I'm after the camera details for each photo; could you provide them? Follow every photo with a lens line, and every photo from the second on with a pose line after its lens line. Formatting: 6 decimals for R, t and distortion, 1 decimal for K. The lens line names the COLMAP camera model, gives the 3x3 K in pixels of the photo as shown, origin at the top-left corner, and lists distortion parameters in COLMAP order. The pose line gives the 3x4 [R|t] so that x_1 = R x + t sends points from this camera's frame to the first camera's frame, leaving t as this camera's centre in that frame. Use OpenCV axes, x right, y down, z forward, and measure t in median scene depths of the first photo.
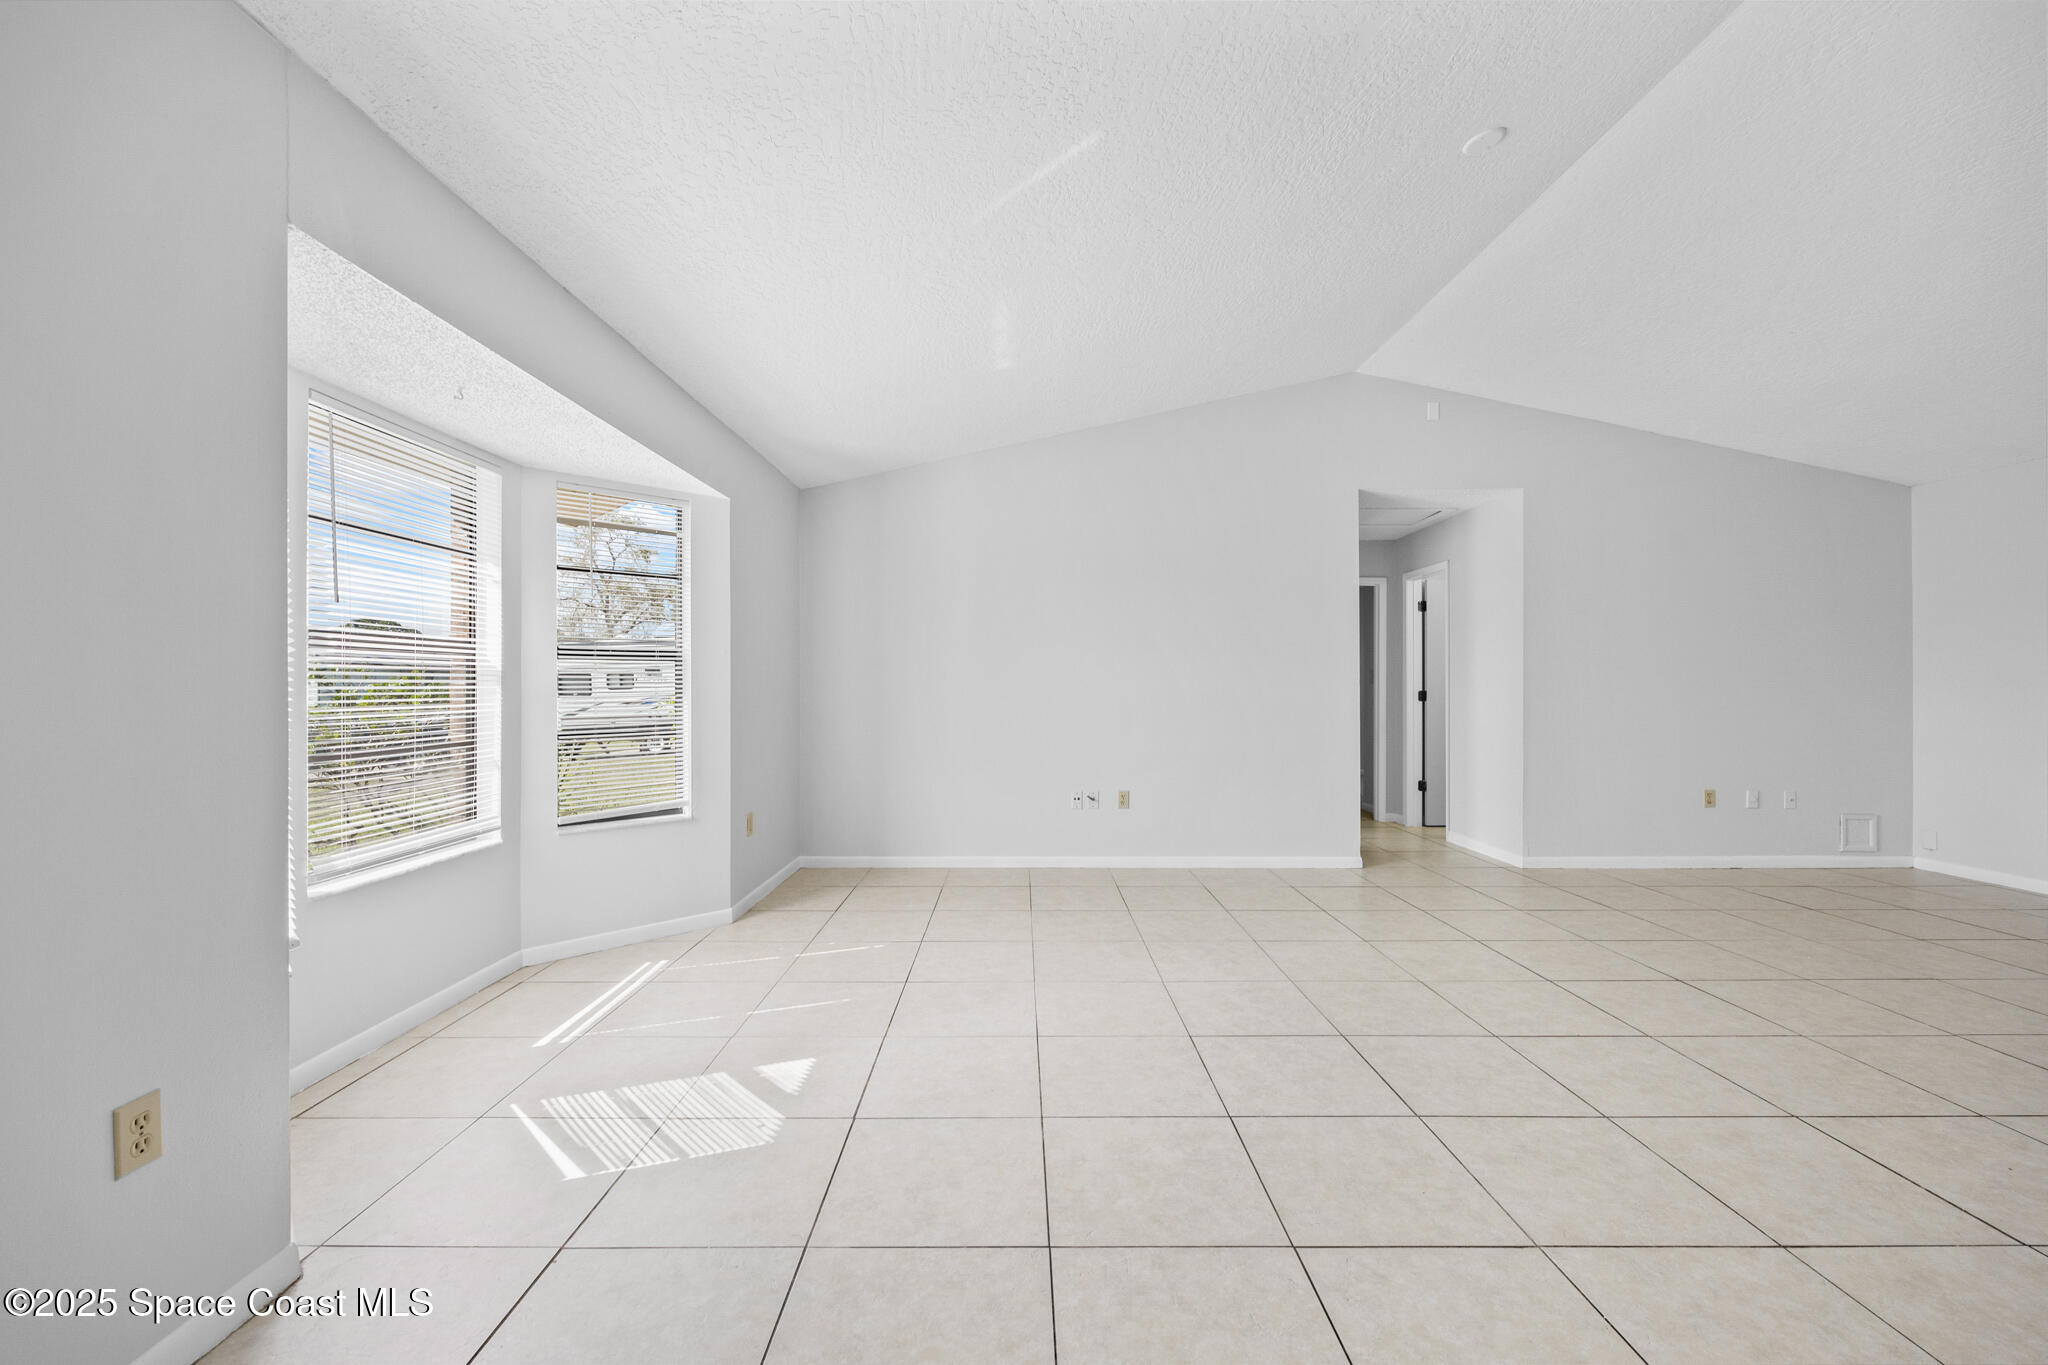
lens RADIAL K [[822.6, 0, 1022.9], [0, 822.6, 691.2], [0, 0, 1]] dist [-0.003336, 0.001241]
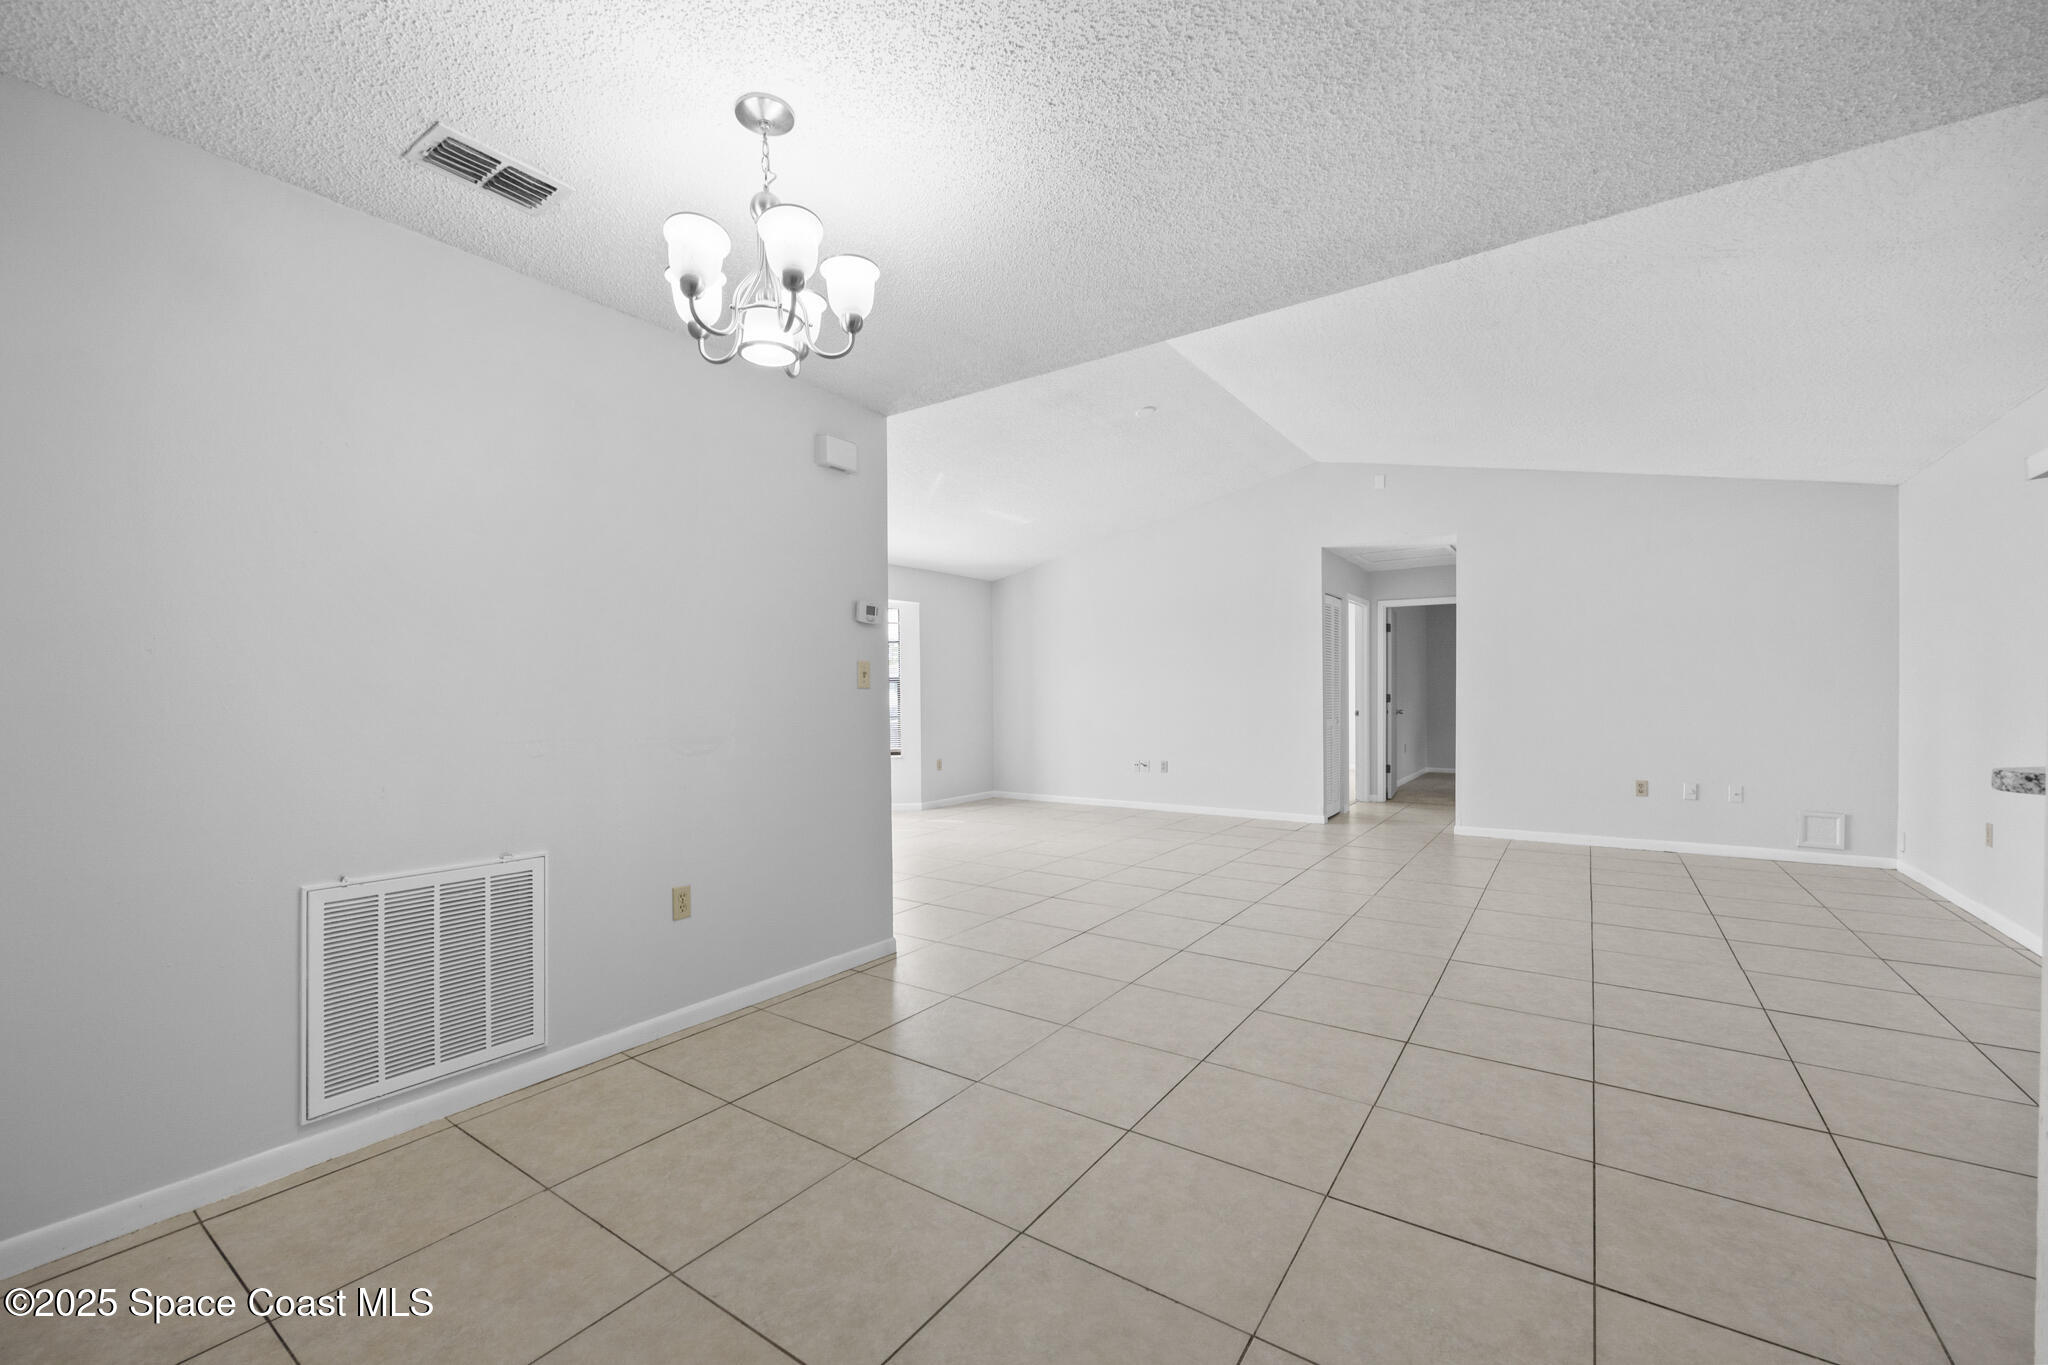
lens RADIAL K [[822.6, 0, 1012.0], [0, 822.6, 693.3], [0, 0, 1]] dist [-0.003336, 0.001241]
pose [[0.817624, -0.007788, -0.575700, 0.783608], [0.004129, 0.999962, -0.007664, 0.005789], [0.575738, 0.003889, 0.817625, -0.419759]]
